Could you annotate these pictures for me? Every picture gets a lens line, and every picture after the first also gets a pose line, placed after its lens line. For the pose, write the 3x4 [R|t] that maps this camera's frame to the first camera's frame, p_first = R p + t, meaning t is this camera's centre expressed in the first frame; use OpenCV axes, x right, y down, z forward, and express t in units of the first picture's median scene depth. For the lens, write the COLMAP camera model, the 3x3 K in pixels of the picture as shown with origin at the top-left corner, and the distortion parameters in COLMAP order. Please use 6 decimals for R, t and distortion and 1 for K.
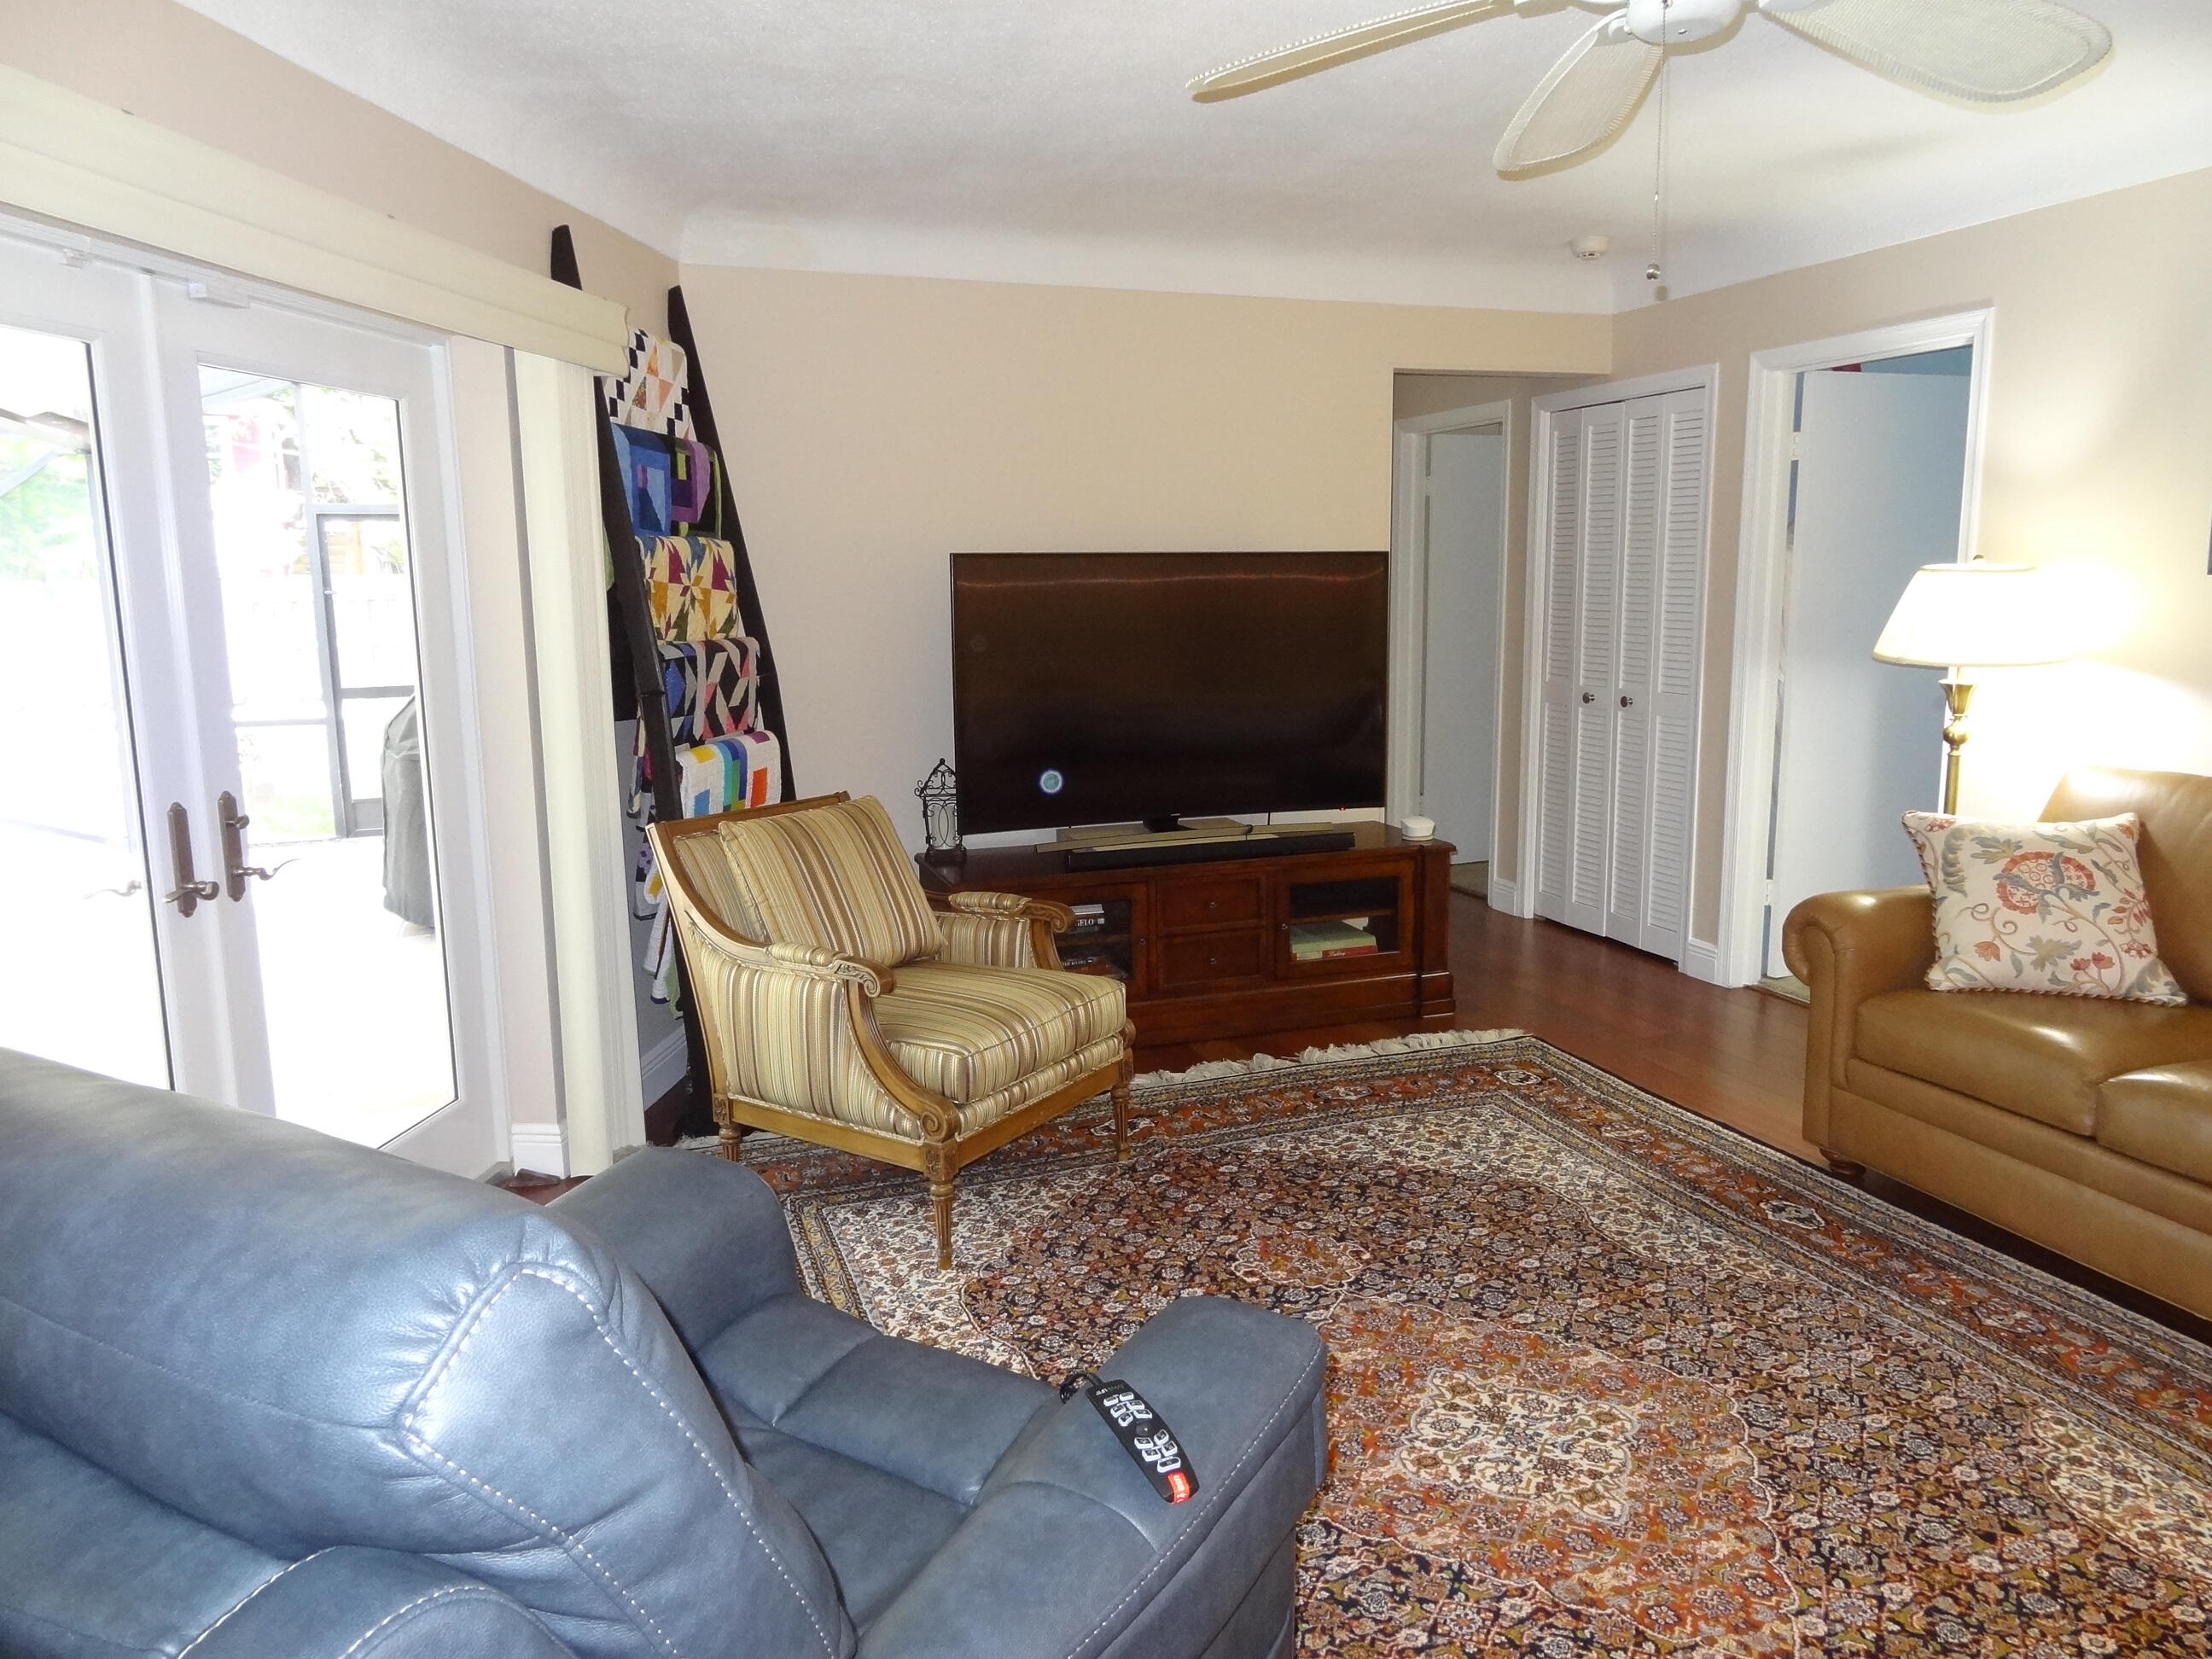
lens RADIAL K [[1553.8, 0, 1115.0], [0, 1553.8, 827.2], [0, 0, 1]] dist [0.006818, -0.000267]
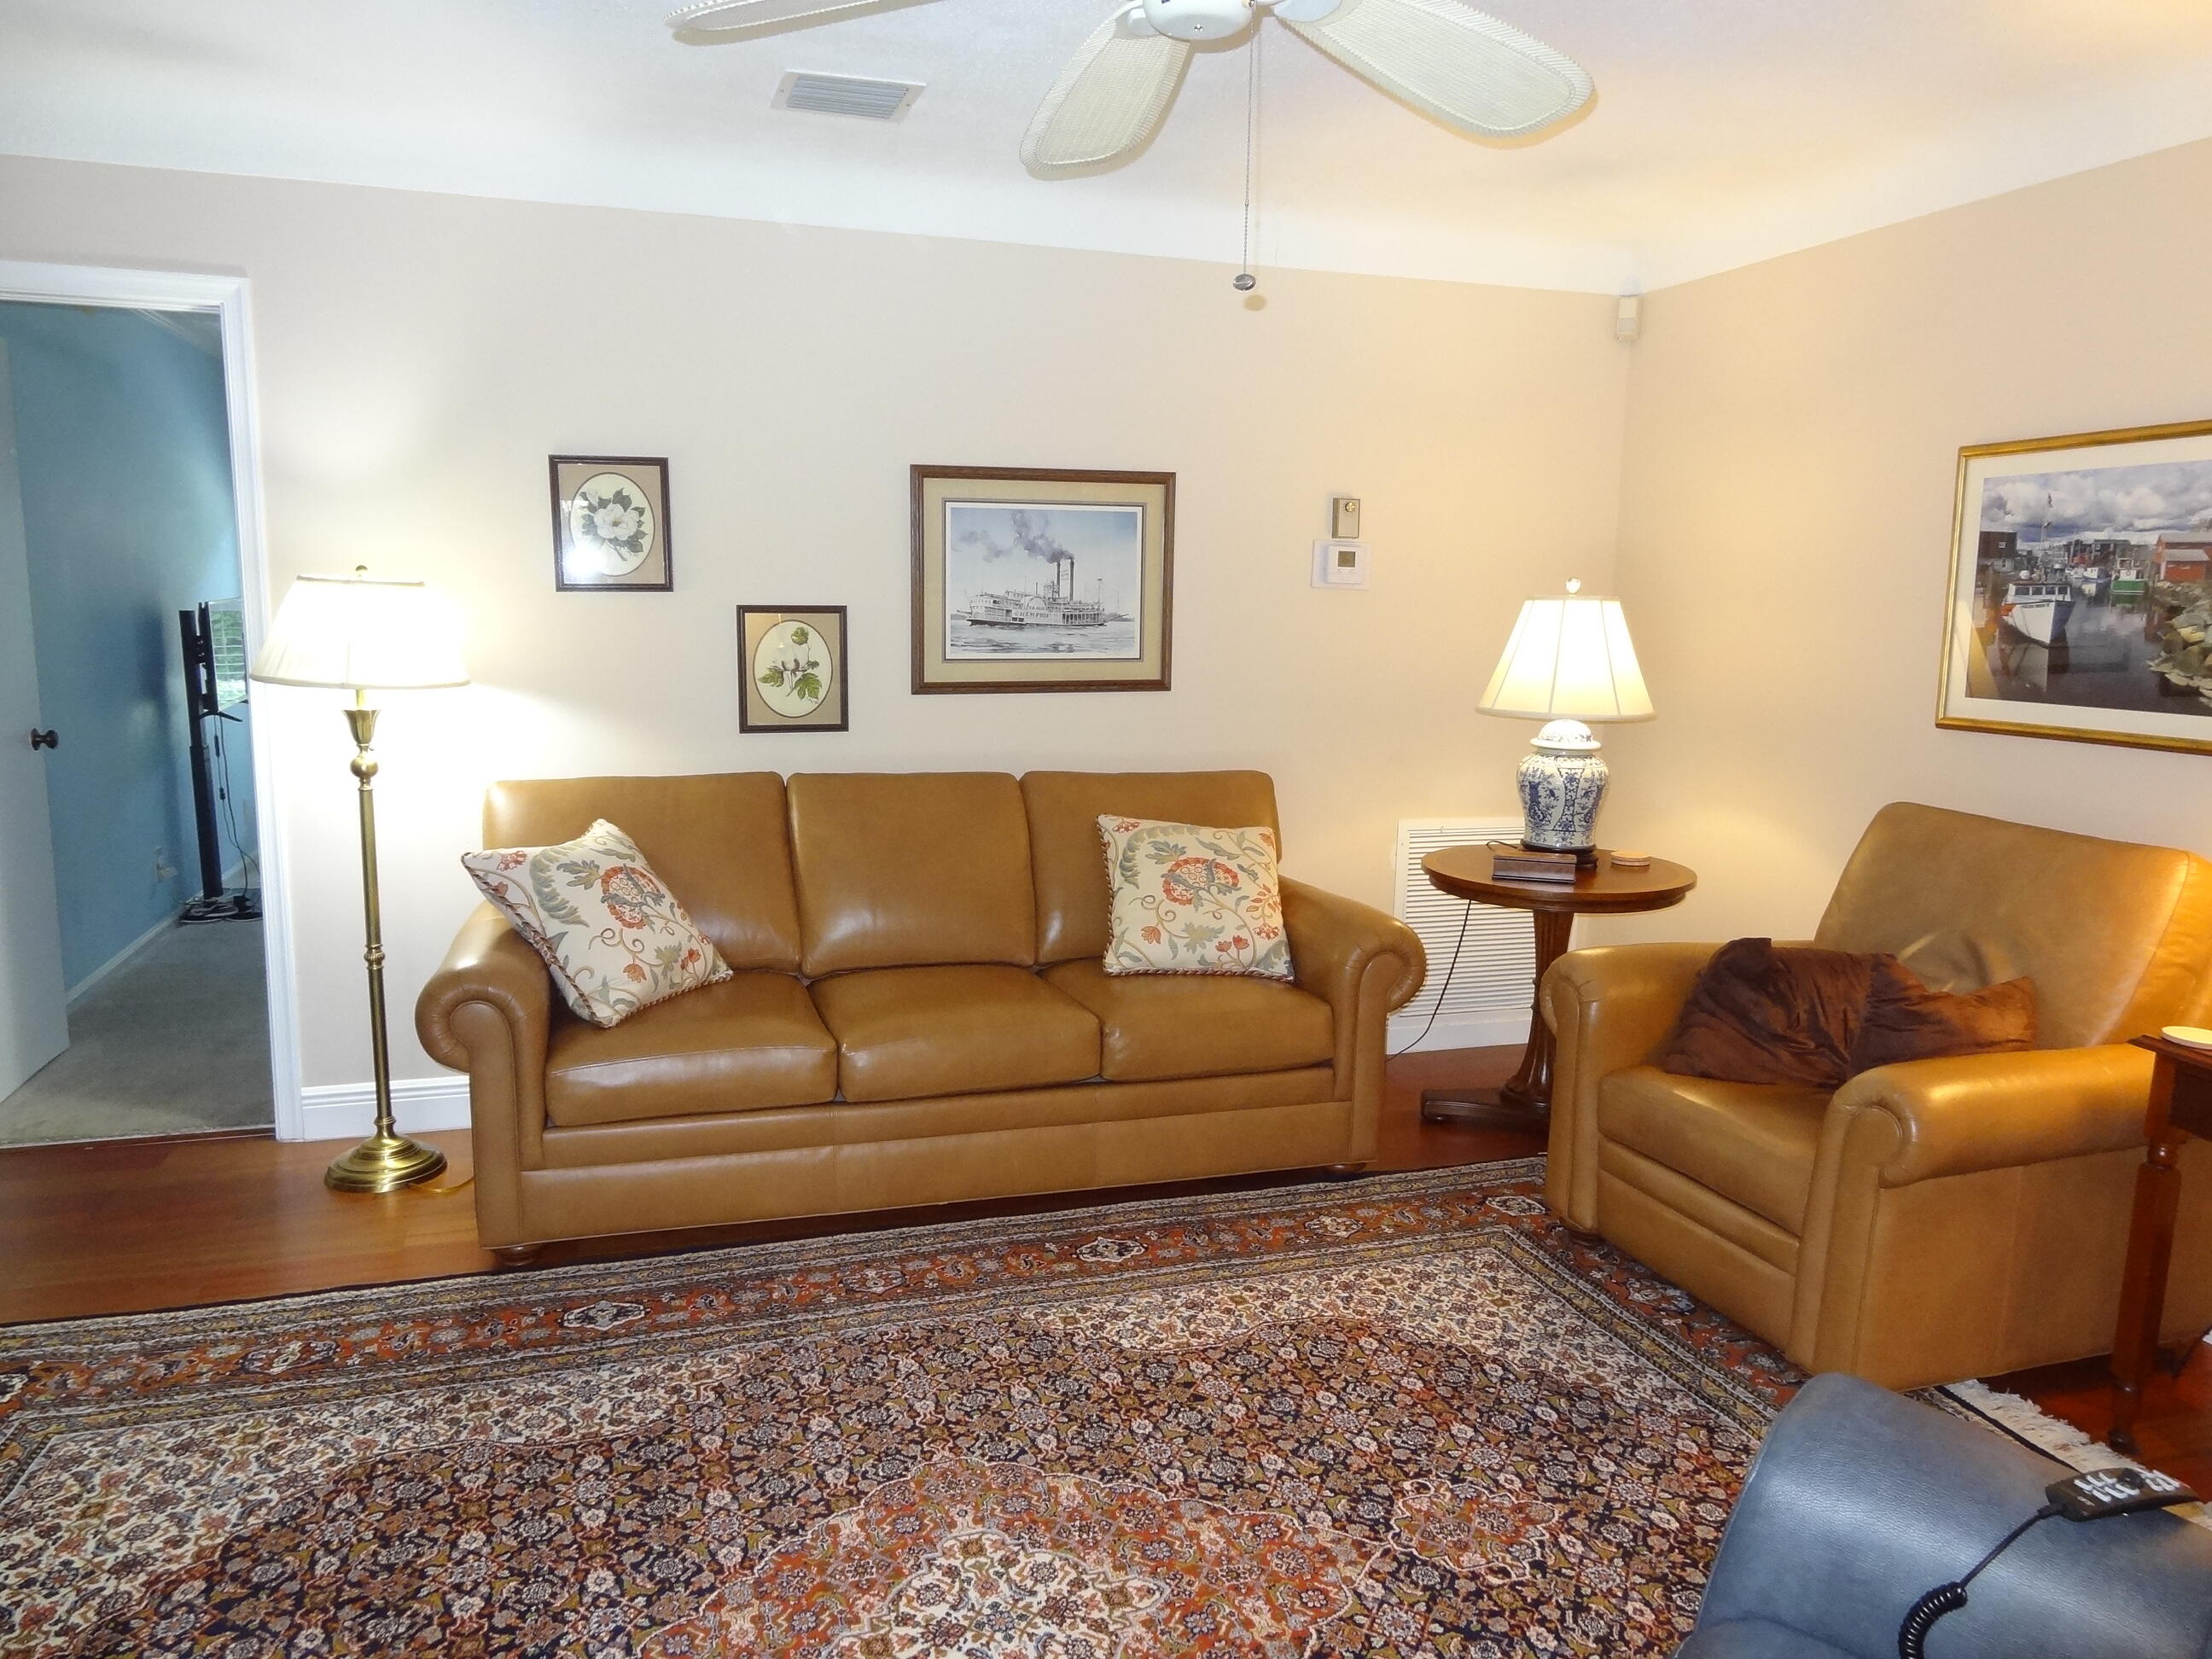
lens RADIAL K [[1553.8, 0, 1113.0], [0, 1553.8, 835.9], [0, 0, 1]] dist [0.006818, -0.000267]
pose [[0.037435, -0.159551, 0.986480, -0.425300], [0.129988, 0.979562, 0.153499, -0.130752], [-0.990809, 0.122485, 0.057410, 0.673810]]
